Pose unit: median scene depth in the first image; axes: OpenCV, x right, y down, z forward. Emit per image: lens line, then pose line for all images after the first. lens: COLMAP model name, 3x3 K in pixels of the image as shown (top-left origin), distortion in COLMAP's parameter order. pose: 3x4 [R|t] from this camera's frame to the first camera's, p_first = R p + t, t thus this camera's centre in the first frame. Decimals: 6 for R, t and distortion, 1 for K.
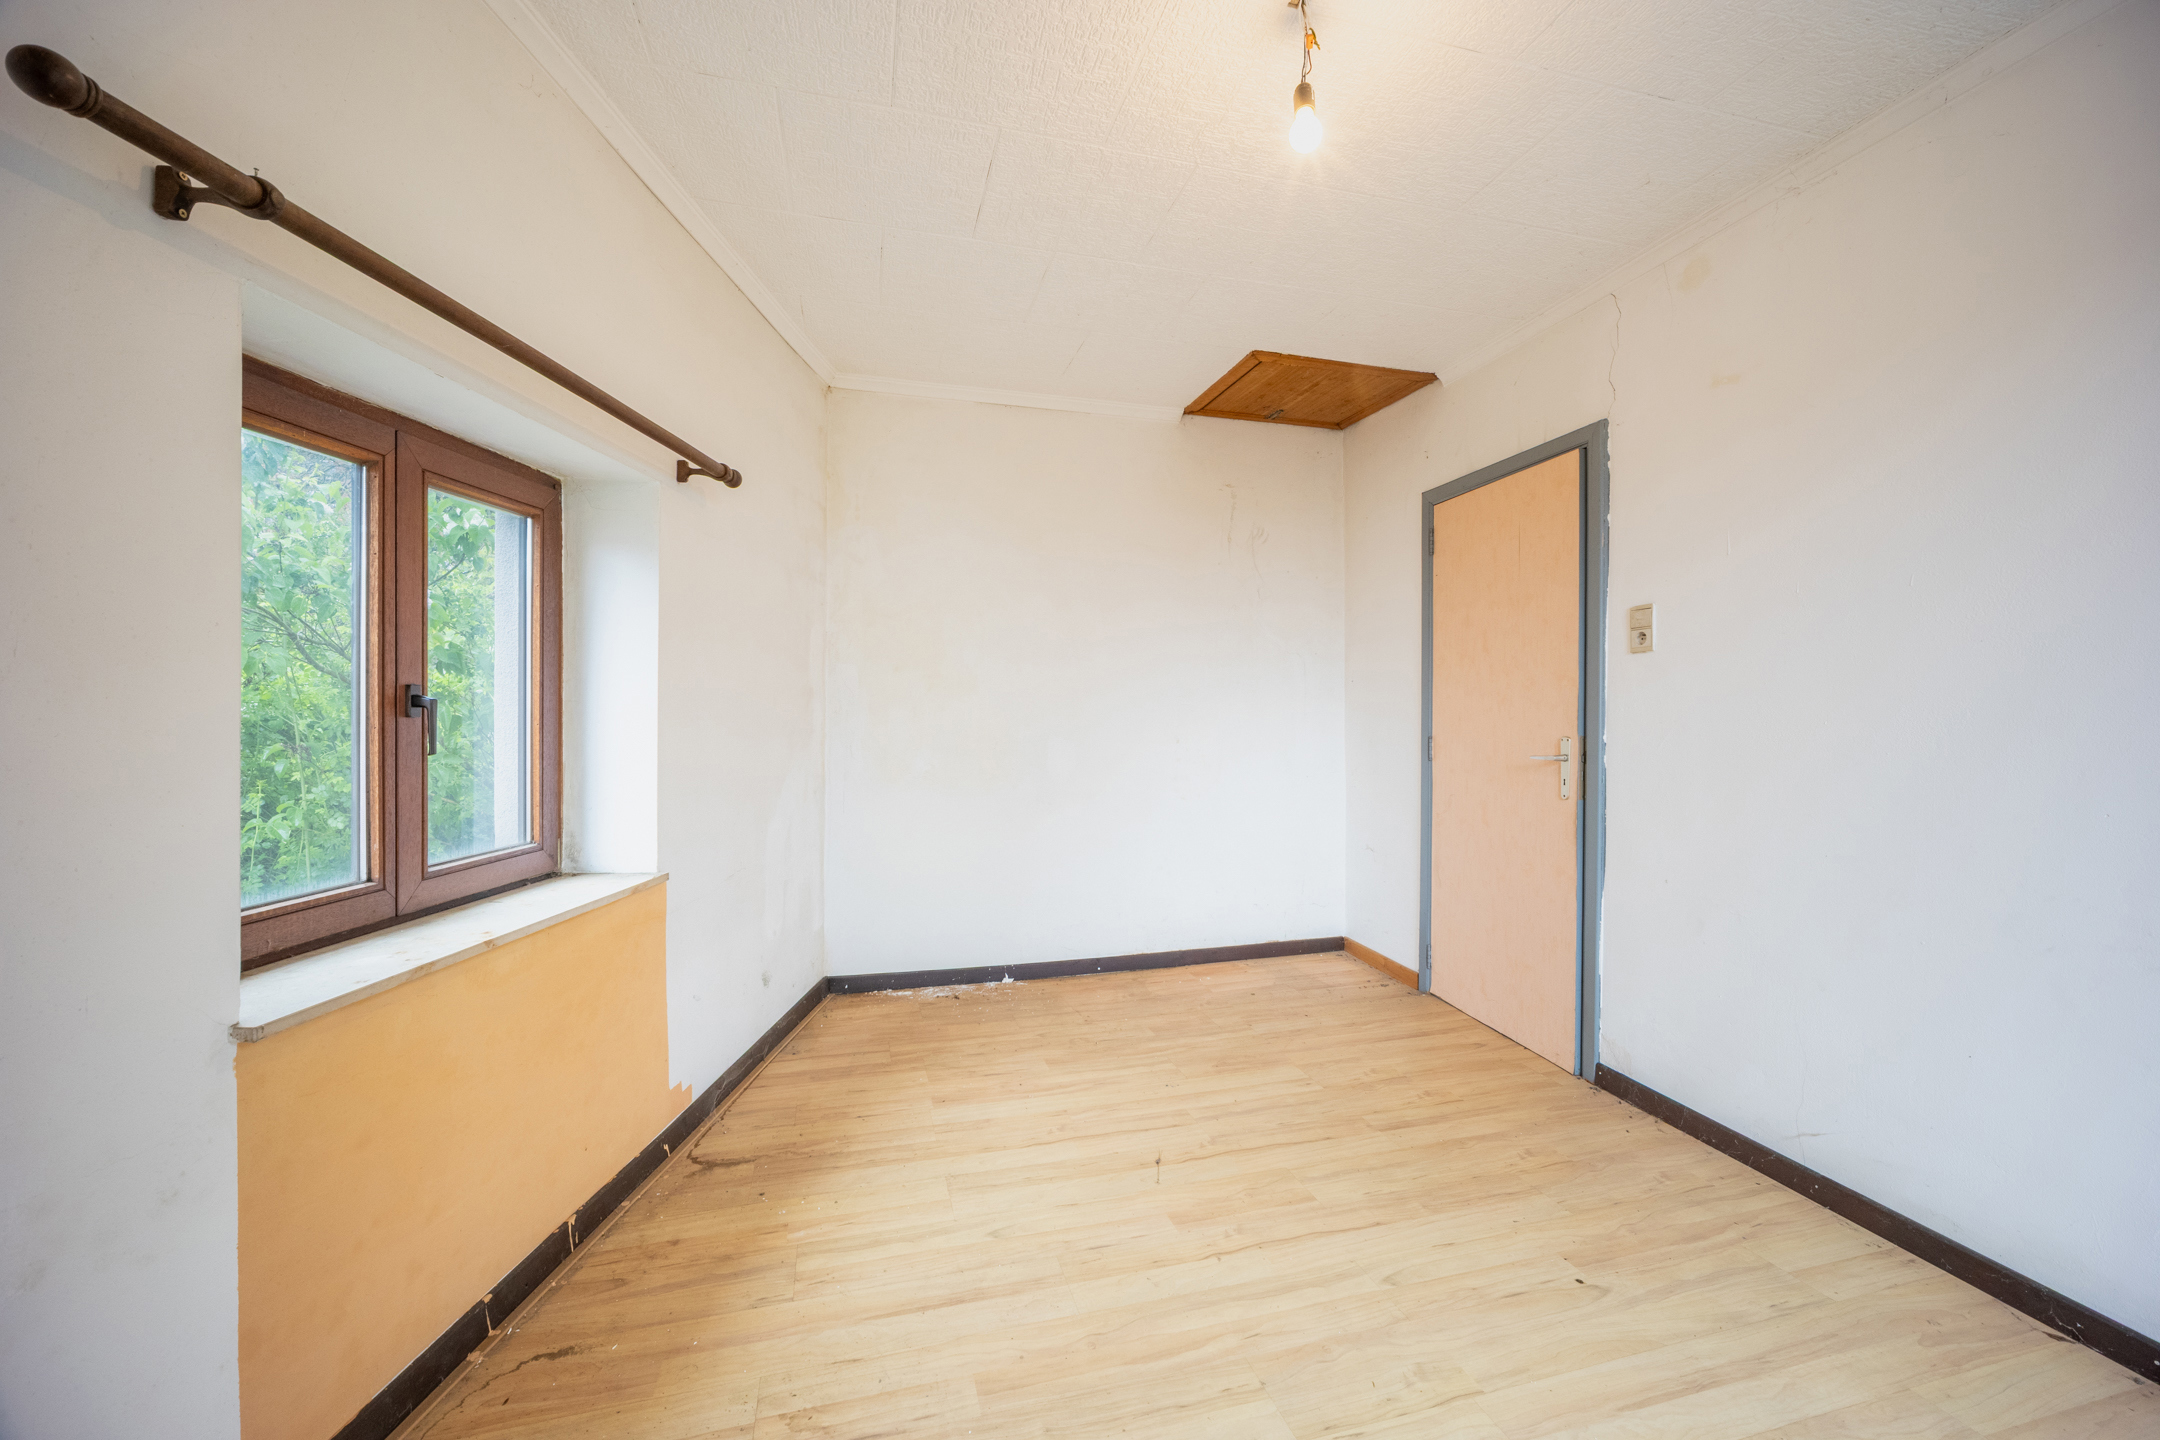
lens RADIAL K [[887.6, 0, 1086.1], [0, 887.6, 716.0], [0, 0, 1]] dist [-0.003487, -0.000069]
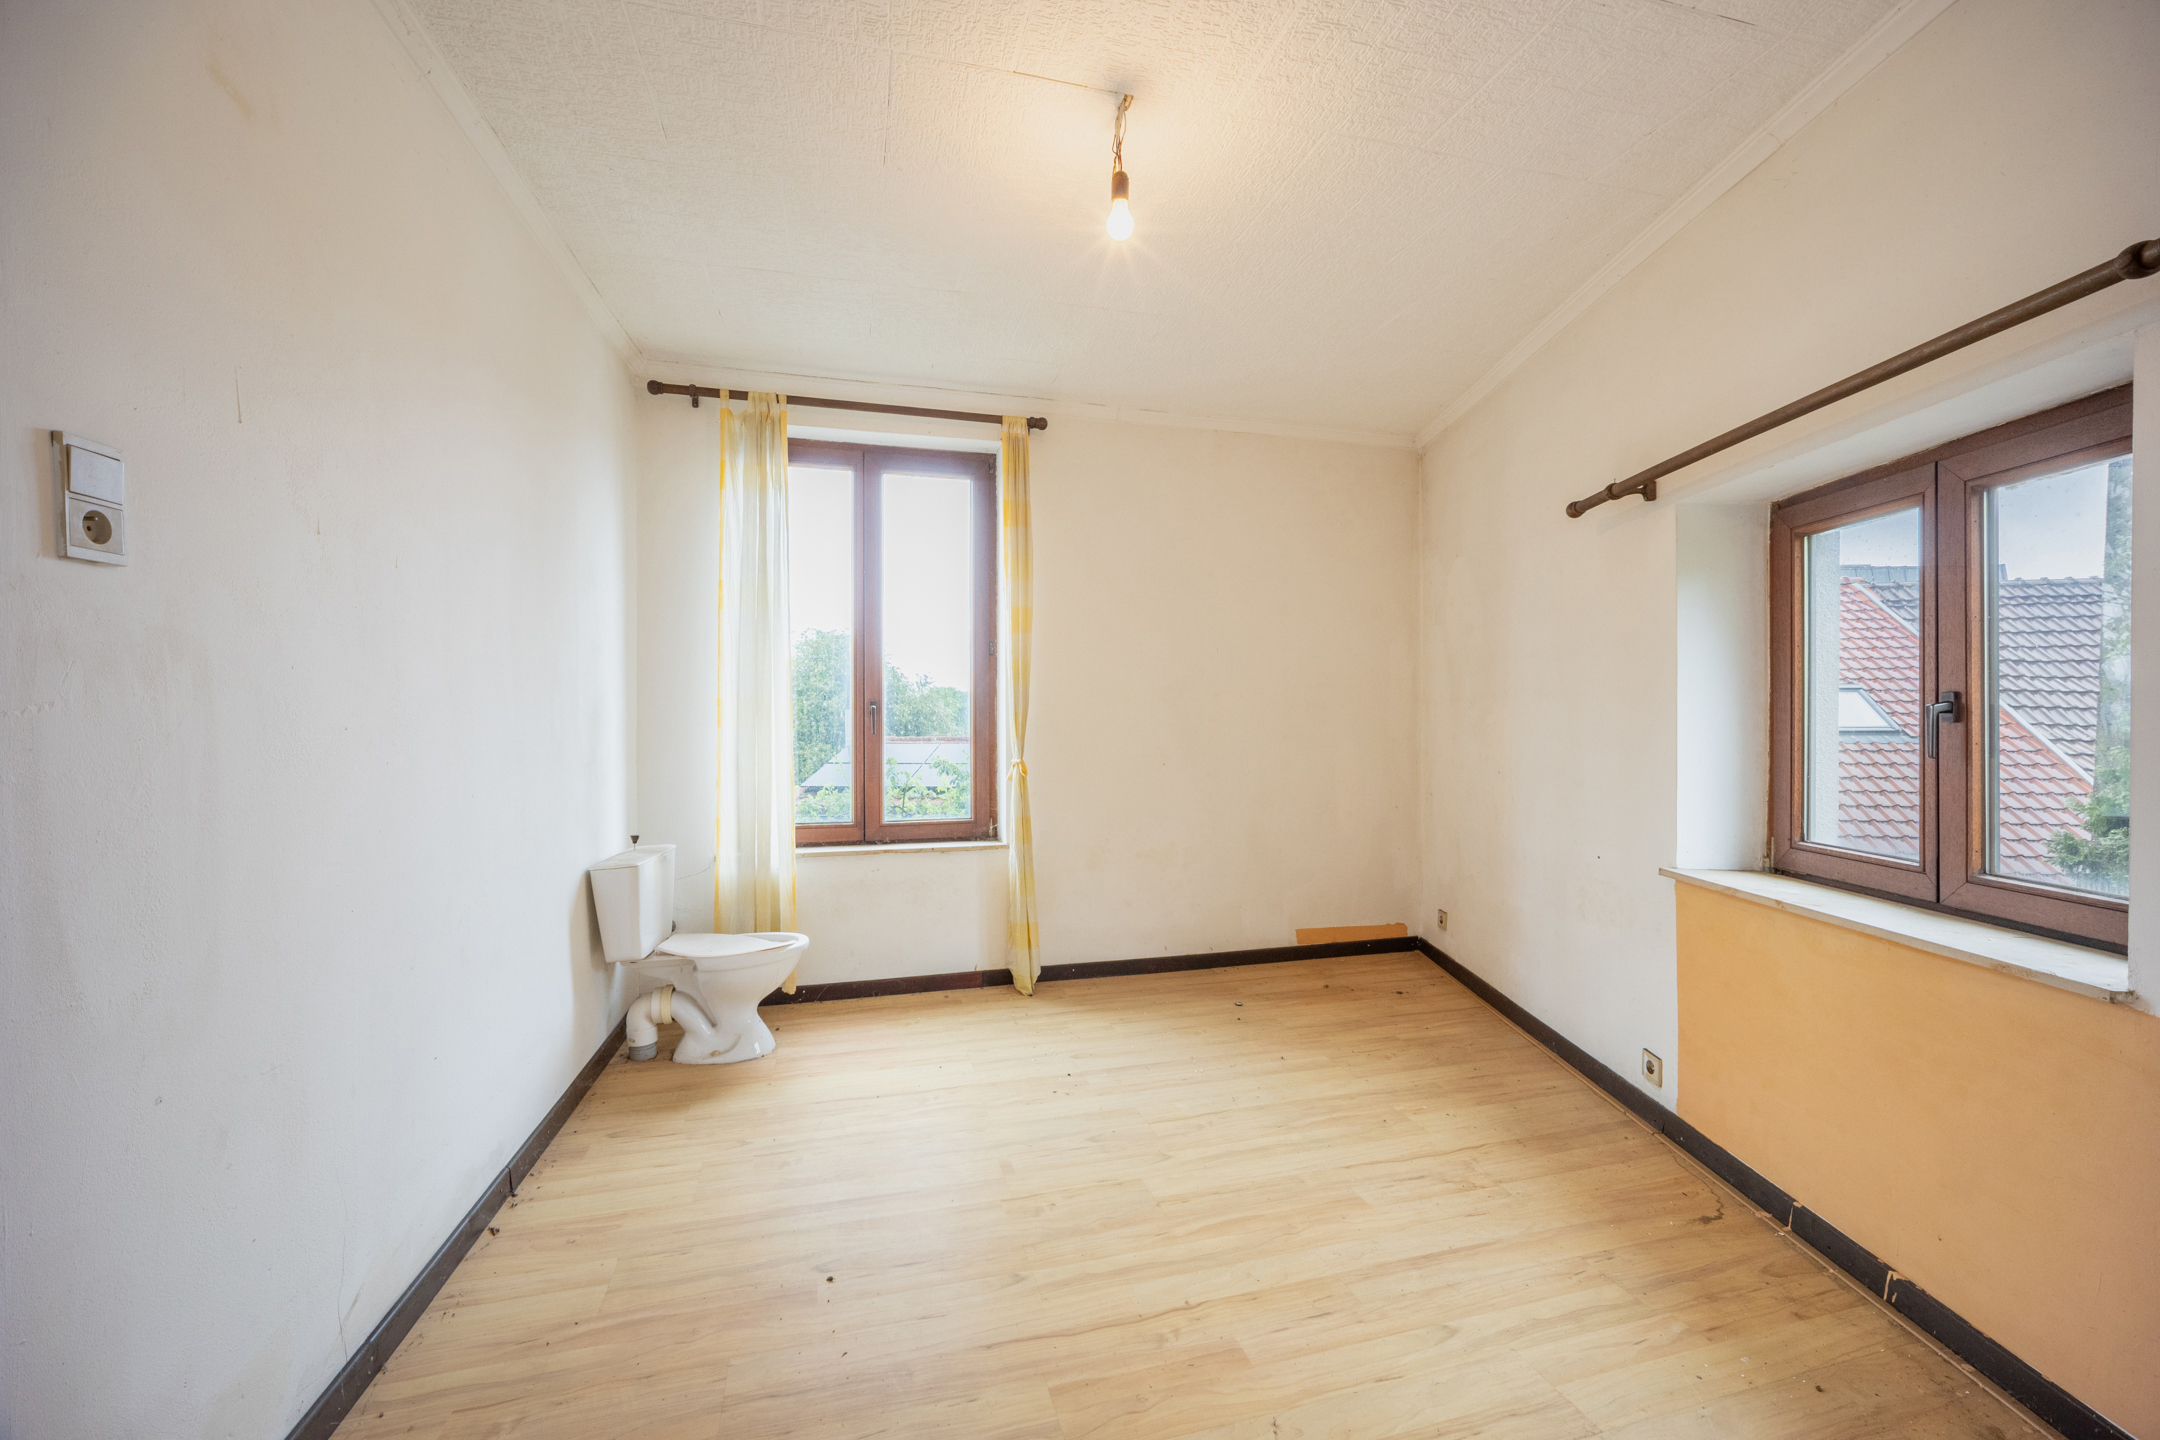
lens RADIAL K [[887.6, 0, 1073.6], [0, 887.6, 716.8], [0, 0, 1]] dist [-0.003487, -0.000069]
pose [[-0.999998, -0.002067, 0.000035, 0.282463], [-0.002067, 0.999935, 0.011173, -0.014629], [-0.000058, 0.011173, -0.999938, 2.011082]]
